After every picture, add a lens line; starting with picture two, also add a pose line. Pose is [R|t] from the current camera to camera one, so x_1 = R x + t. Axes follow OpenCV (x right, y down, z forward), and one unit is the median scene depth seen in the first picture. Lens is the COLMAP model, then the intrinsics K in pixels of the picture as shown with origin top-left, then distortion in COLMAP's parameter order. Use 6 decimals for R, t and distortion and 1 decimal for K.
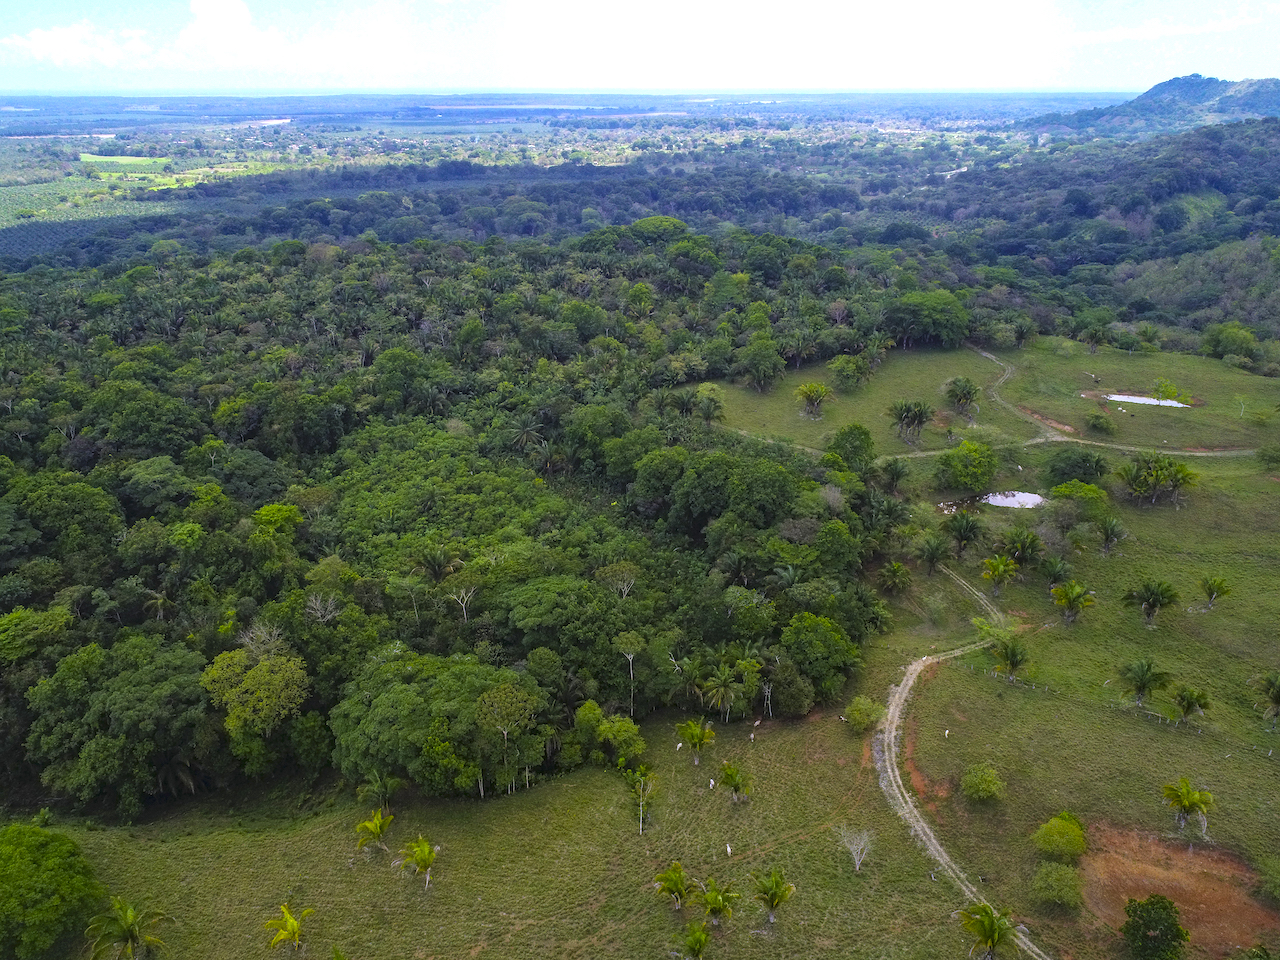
lens RADIAL K [[967.9, 0, 644.0], [0, 967.9, 481.5], [0, 0, 1]] dist [-0.001728, 0.002262]
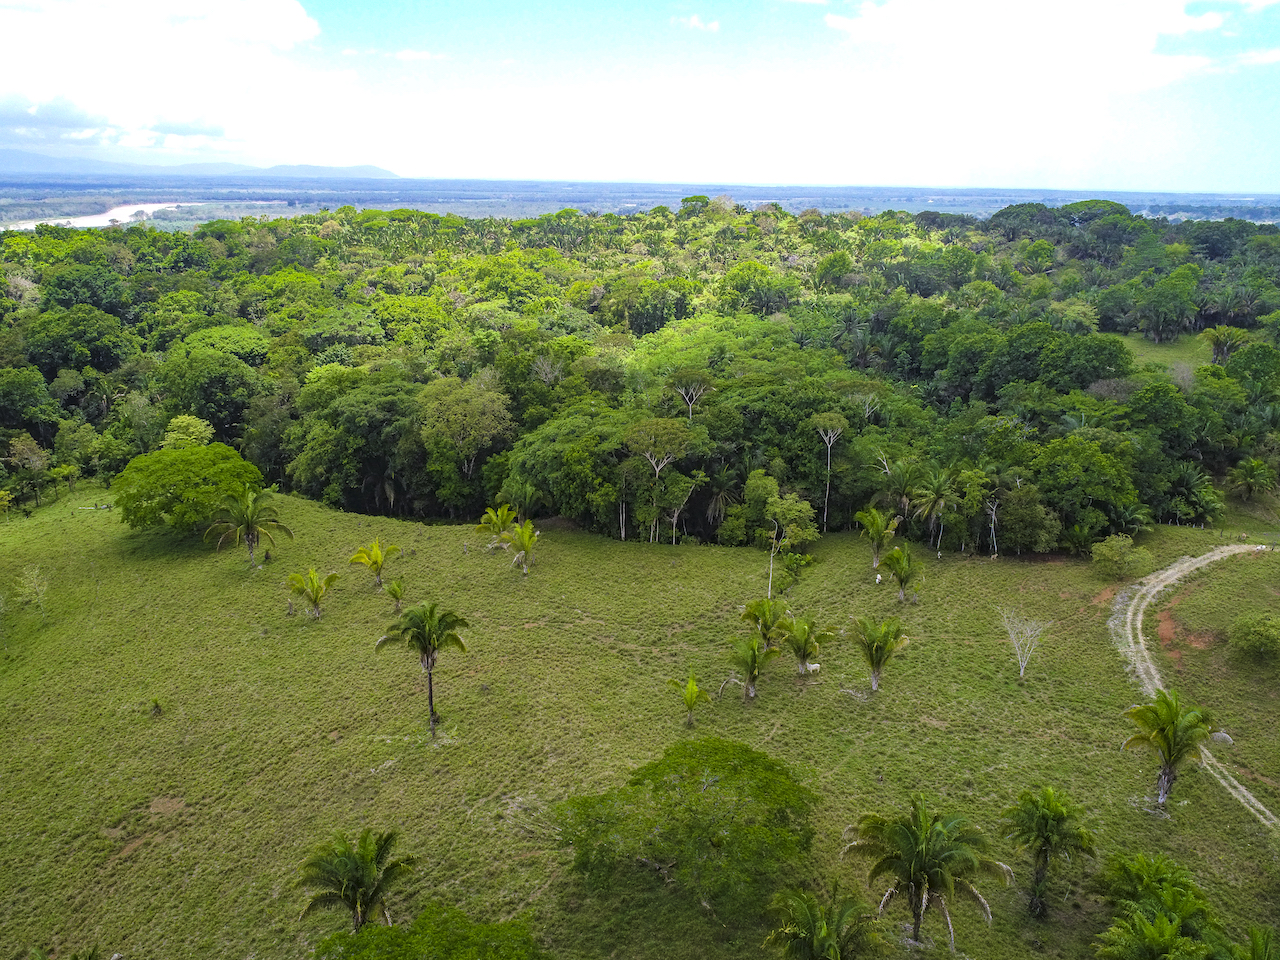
lens RADIAL K [[967.9, 0, 642.9], [0, 967.9, 477.9], [0, 0, 1]] dist [-0.001728, 0.002262]
pose [[0.884945, 0.153870, -0.439541, 0.220688], [-0.194906, 0.979572, -0.049493, 0.288428], [0.422947, 0.129467, 0.896858, 0.177288]]
